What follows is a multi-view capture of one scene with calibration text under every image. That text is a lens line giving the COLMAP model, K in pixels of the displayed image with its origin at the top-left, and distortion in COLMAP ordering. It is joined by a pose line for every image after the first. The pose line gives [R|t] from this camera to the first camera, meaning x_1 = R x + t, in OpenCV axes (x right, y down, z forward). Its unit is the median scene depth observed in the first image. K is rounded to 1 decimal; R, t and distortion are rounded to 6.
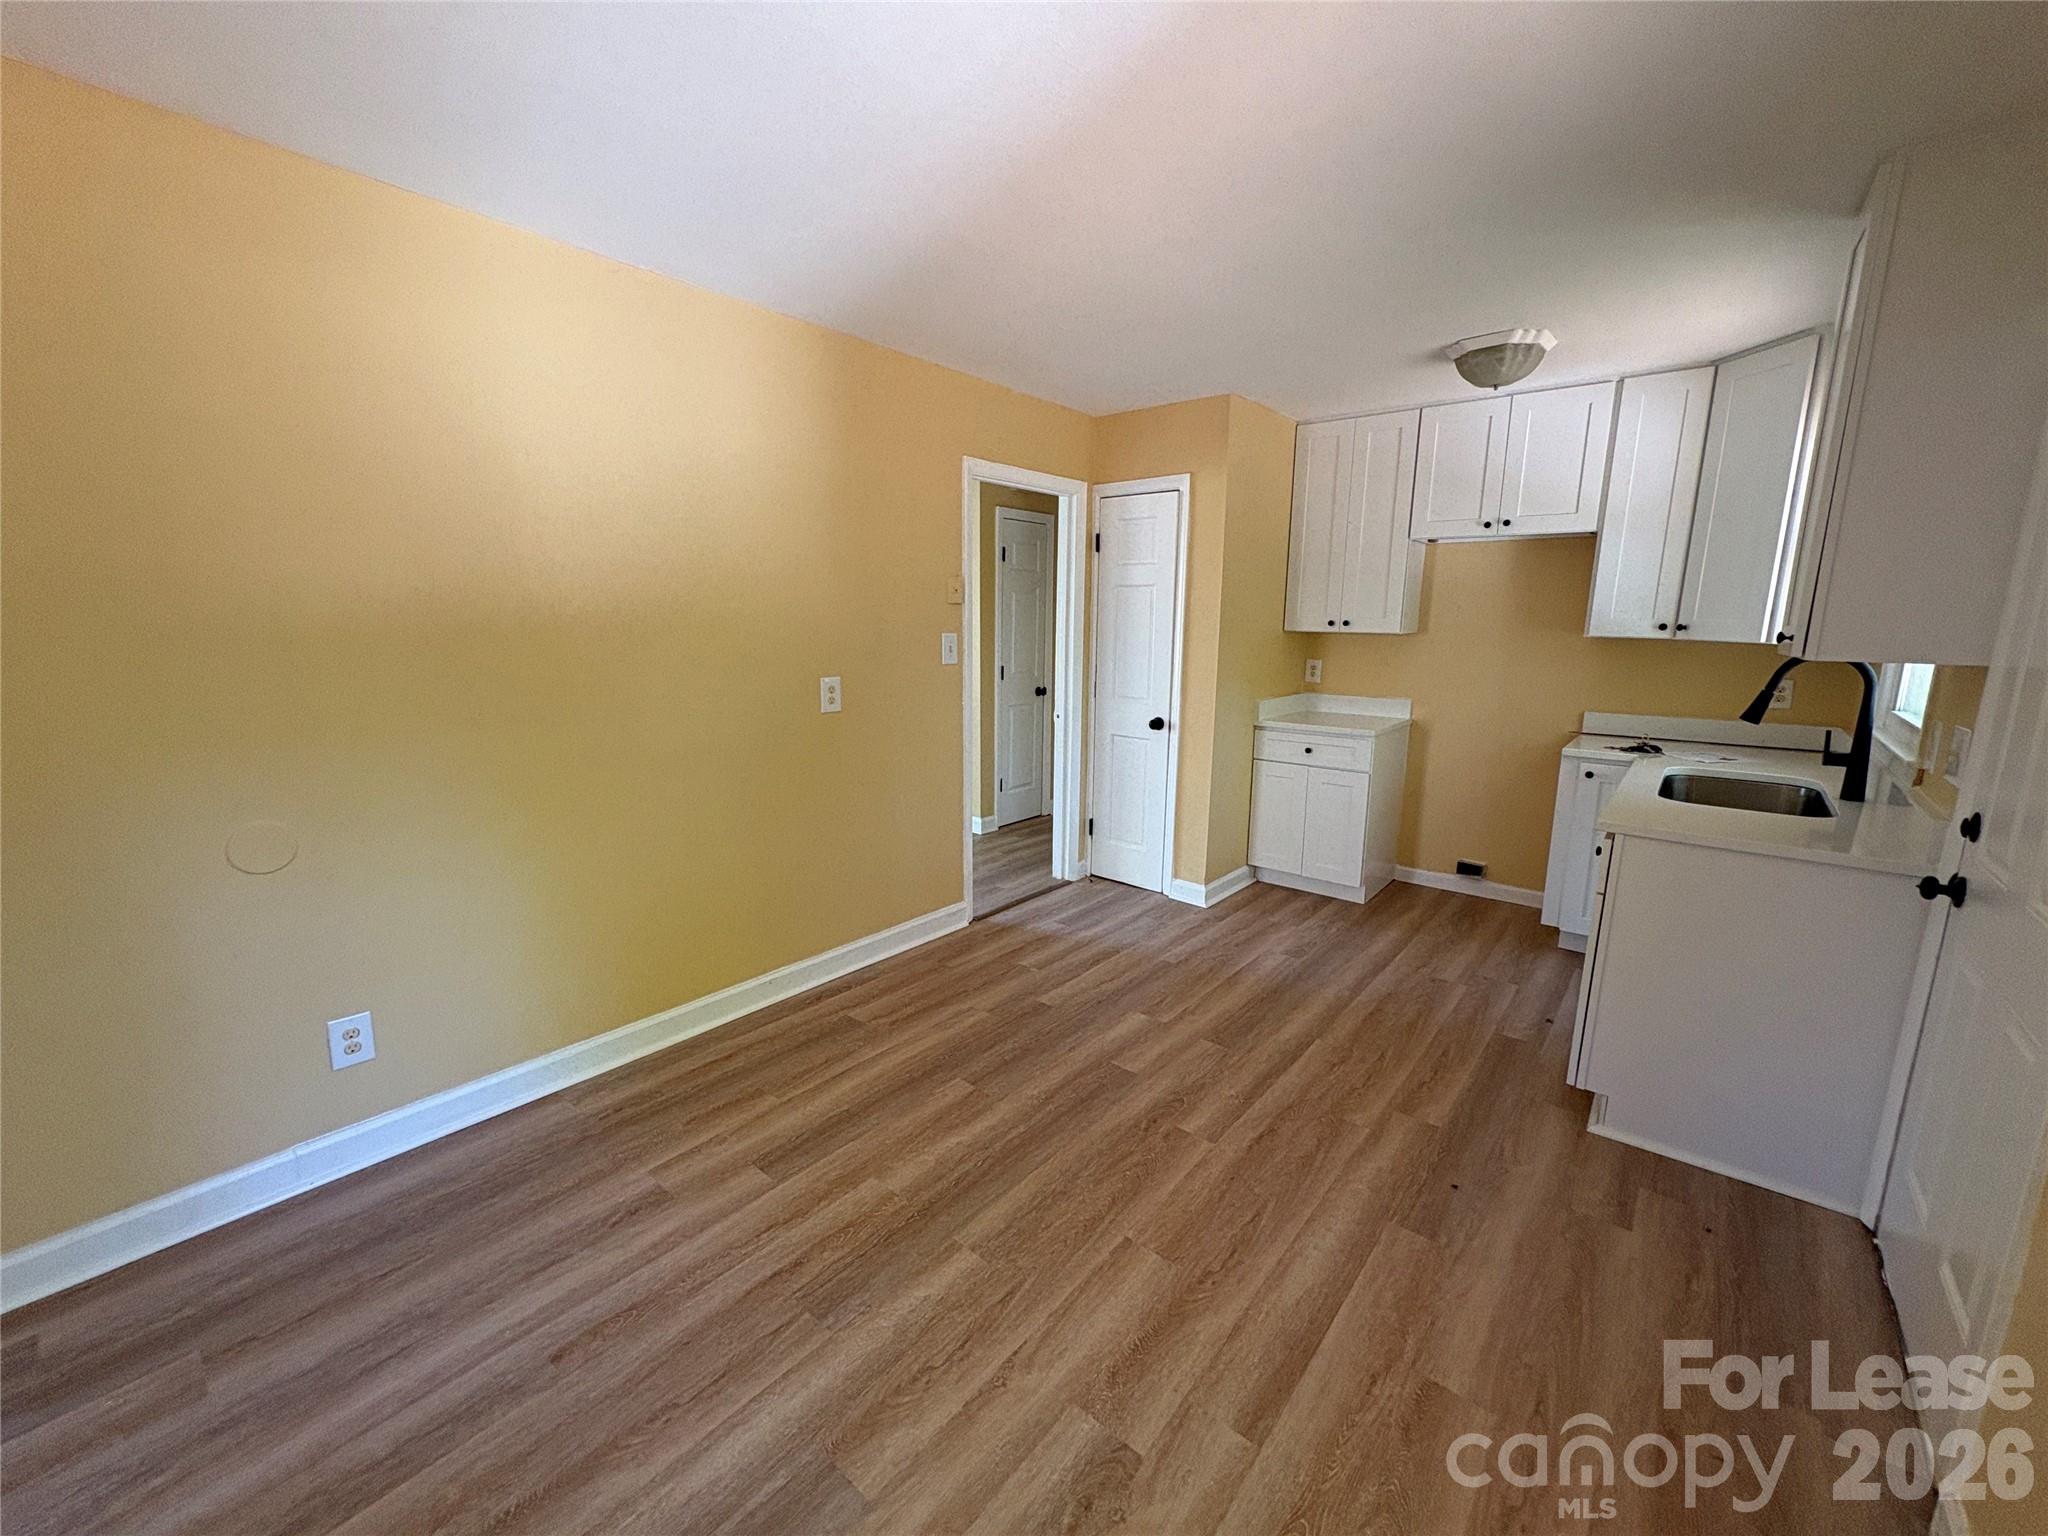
lens RADIAL K [[816.4, 0, 1018.9], [0, 816.4, 770.2], [0, 0, 1]] dist [-0.000660, 0.000382]
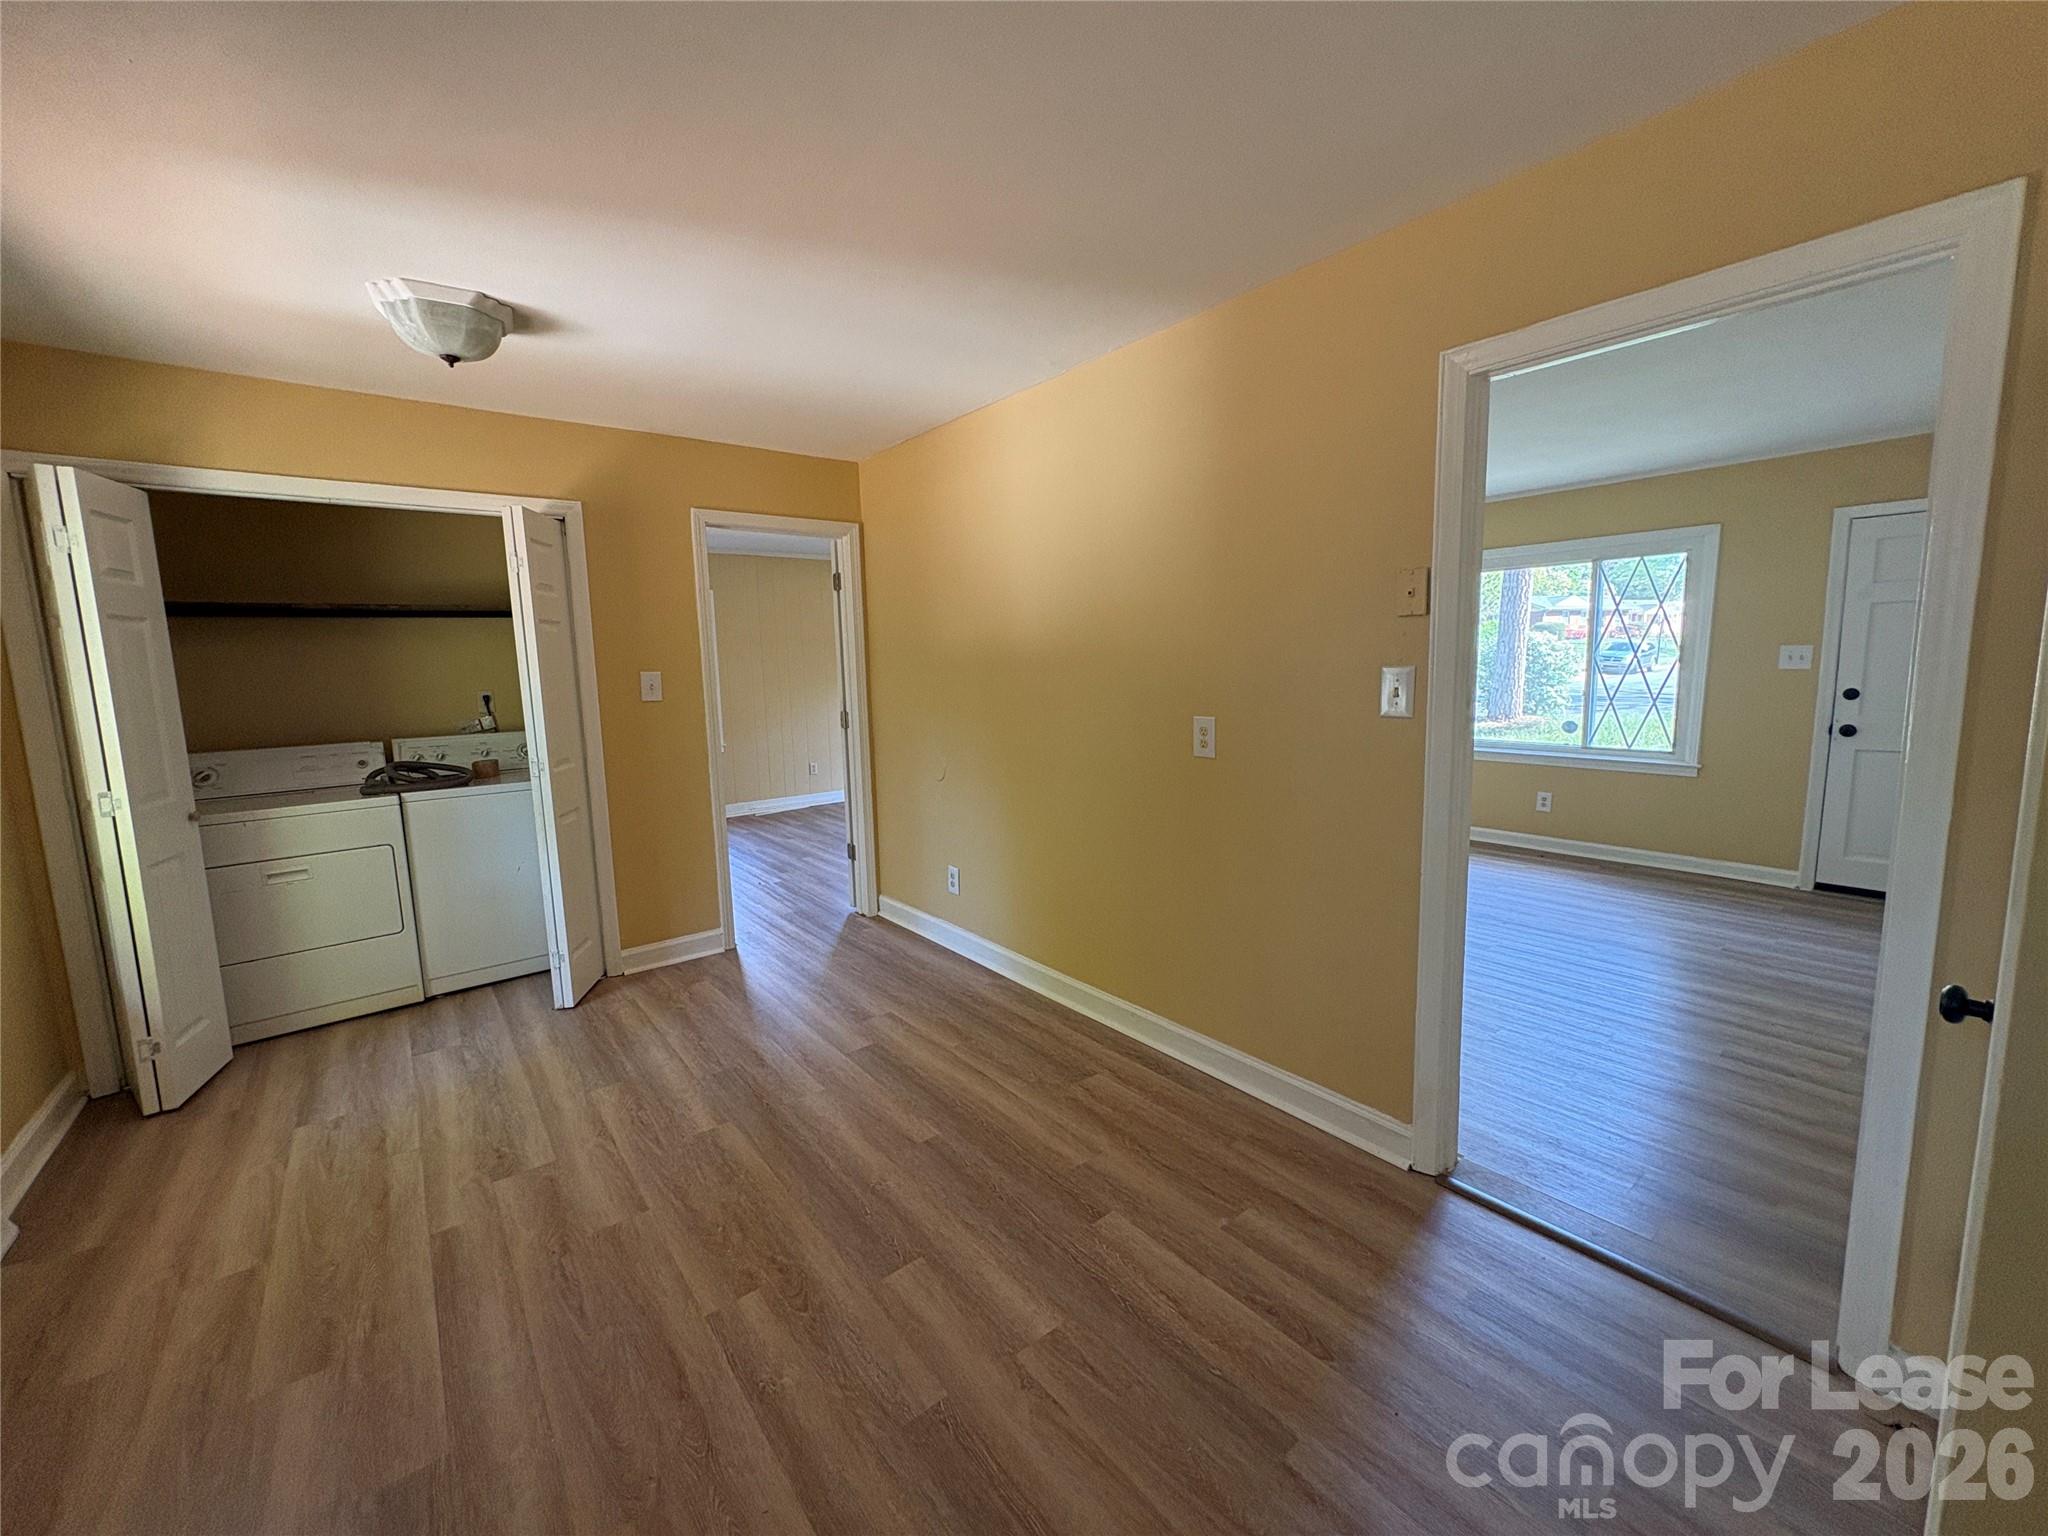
lens RADIAL K [[816.4, 0, 1026.3], [0, 816.4, 762.2], [0, 0, 1]] dist [-0.000660, 0.000382]
pose [[-0.196530, 0.119013, -0.973248, 0.699621], [-0.164148, 0.974604, 0.152325, -0.181747], [0.966660, 0.189693, -0.172003, 1.062856]]
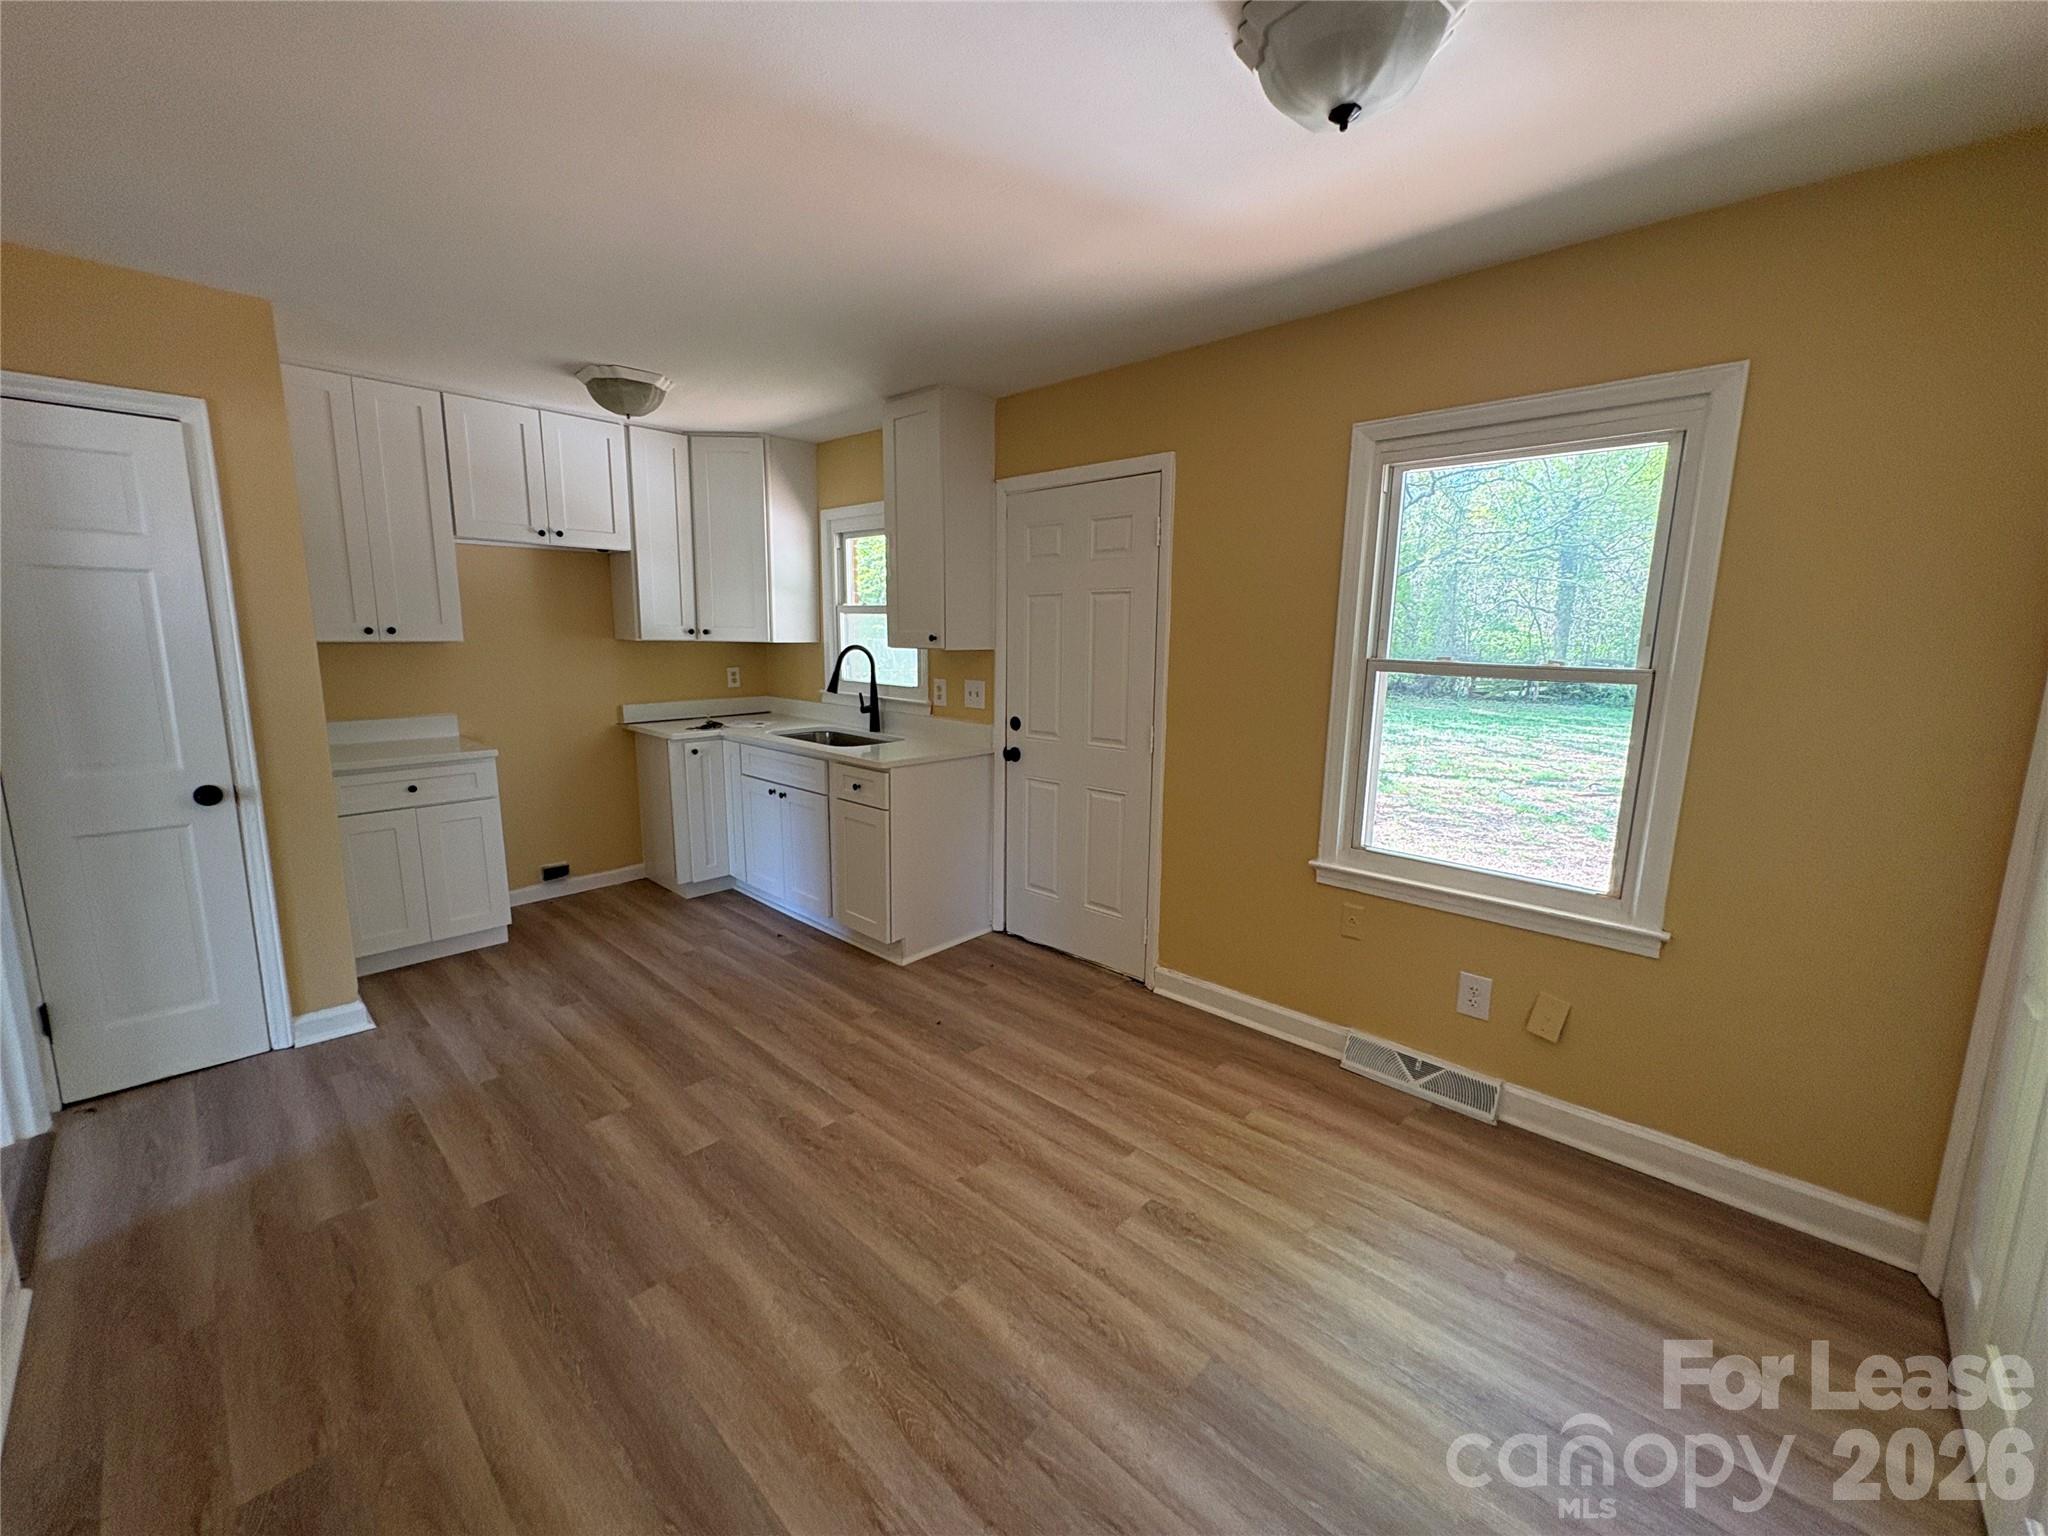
lens RADIAL K [[816.4, 0, 1029.2], [0, 816.4, 768.1], [0, 0, 1]] dist [-0.000660, 0.000382]
pose [[0.049450, -0.174851, 0.983352, -0.590078], [0.178076, 0.970325, 0.163580, -0.098168], [-0.982773, 0.167022, 0.079119, 0.487261]]
